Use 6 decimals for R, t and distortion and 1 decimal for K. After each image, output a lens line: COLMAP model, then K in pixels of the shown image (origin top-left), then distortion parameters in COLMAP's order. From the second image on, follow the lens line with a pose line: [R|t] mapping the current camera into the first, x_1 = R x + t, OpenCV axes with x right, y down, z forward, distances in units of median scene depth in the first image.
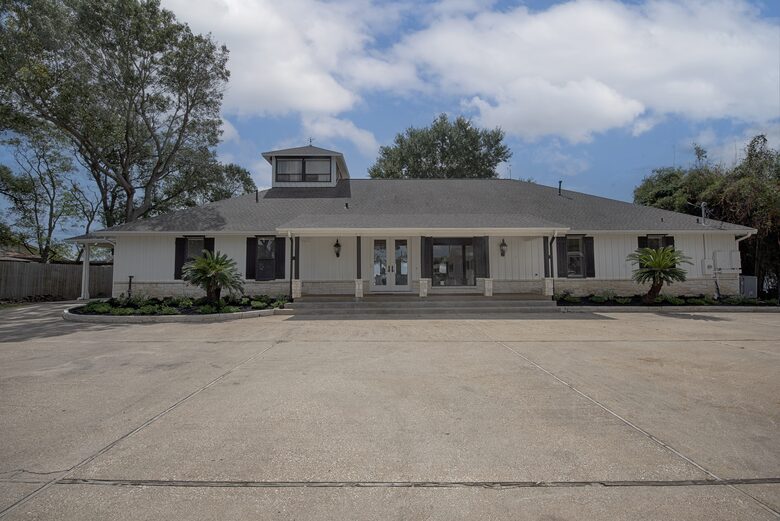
lens RADIAL K [[326.2, 0, 396.2], [0, 326.2, 259.4], [0, 0, 1]] dist [-0.011025, -0.000367]
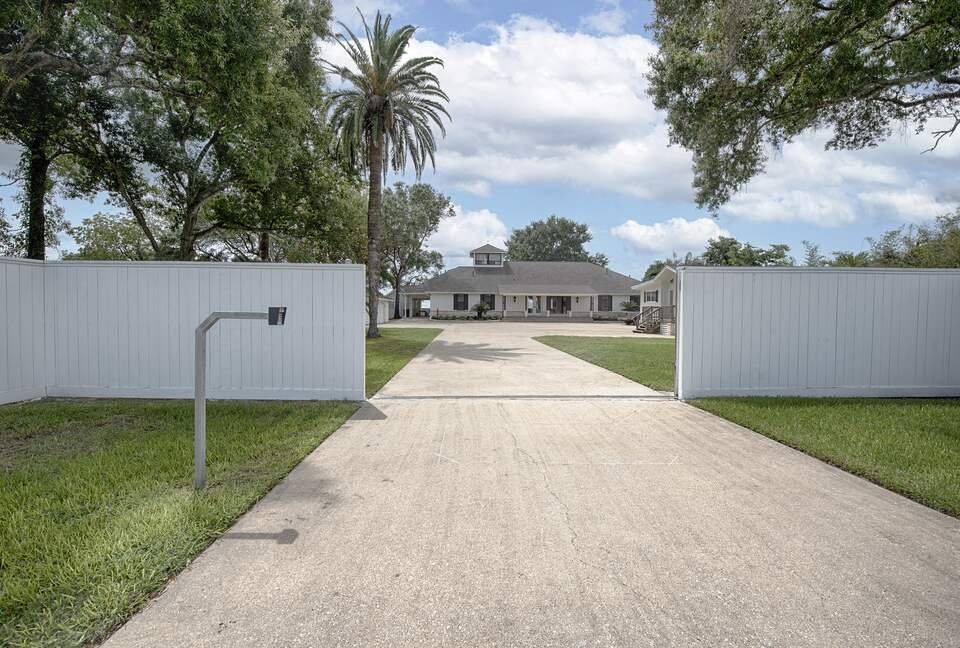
lens RADIAL K [[418.4, 0, 480.0], [0, 418.4, 324.0], [0, 0, 1]] dist [-0.000689, 0.000052]
pose [[0.999893, 0.013430, 0.005830, -0.486221], [-0.013880, 0.996239, 0.085527, -0.118610], [-0.004659, -0.085598, 0.996319, -2.429060]]
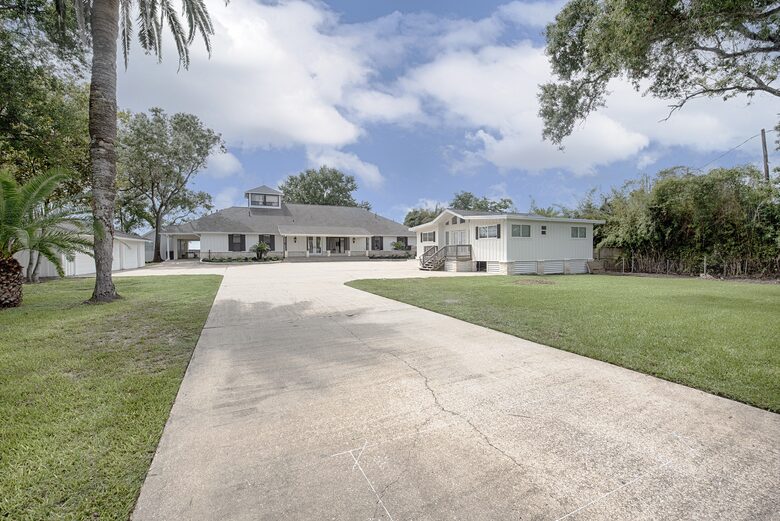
lens RADIAL K [[326.2, 0, 396.2], [0, 326.2, 259.4], [0, 0, 1]] dist [-0.011025, -0.000367]
pose [[0.905234, -0.010927, 0.424774, -0.580725], [-0.023370, 0.996876, 0.075449, -0.094729], [-0.424271, -0.078226, 0.902150, -1.839357]]
